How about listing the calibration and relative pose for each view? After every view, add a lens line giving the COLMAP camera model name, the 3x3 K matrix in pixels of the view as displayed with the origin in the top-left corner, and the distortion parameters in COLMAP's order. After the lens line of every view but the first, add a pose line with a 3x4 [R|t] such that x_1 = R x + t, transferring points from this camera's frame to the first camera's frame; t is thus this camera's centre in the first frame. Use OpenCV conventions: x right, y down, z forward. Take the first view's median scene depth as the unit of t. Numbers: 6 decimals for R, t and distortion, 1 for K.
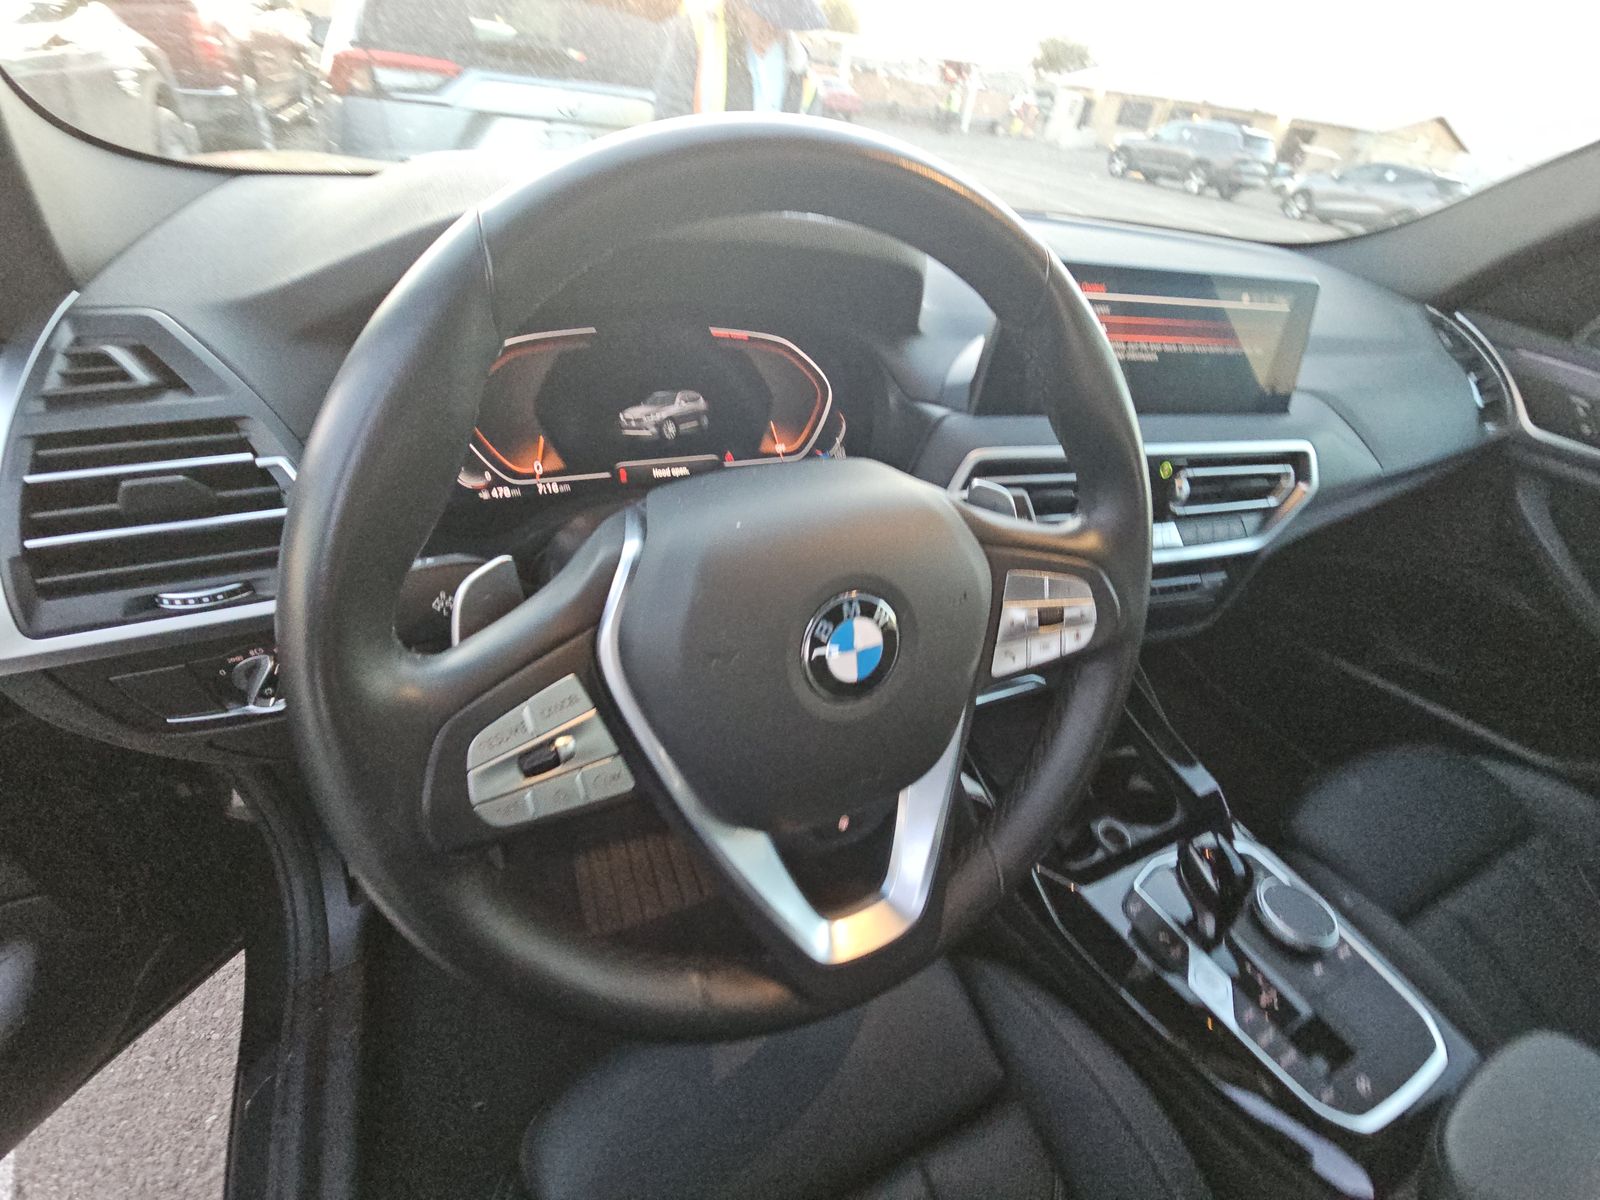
lens RADIAL K [[648.4, 0, 798.4], [0, 648.4, 627.8], [0, 0, 1]] dist [0.000335, -0.000100]
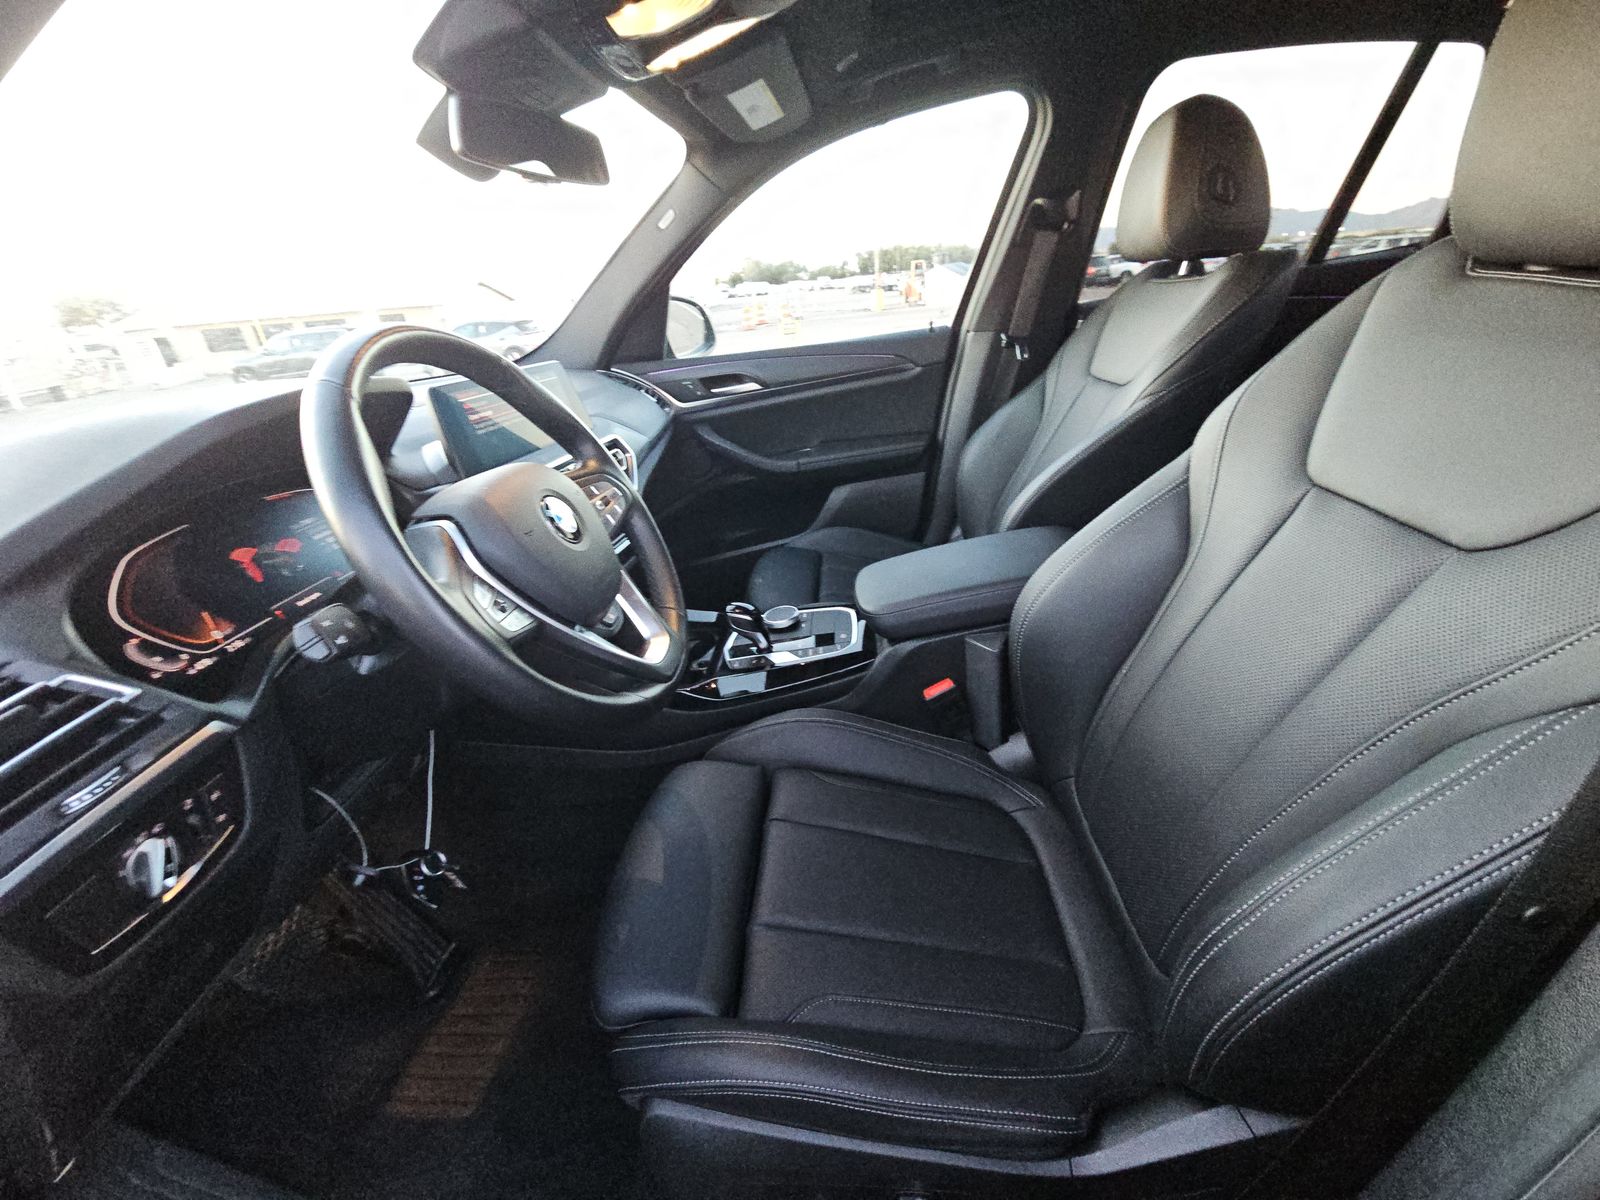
lens RADIAL K [[648.6, 0, 789.4], [0, 648.6, 610.0], [0, 0, 1]] dist [0.000019, -0.000222]
pose [[0.468784, -0.523063, 0.711791, -0.710163], [0.674232, 0.732484, 0.094222, 0.310289], [-0.570659, 0.435743, 0.696043, -0.446375]]
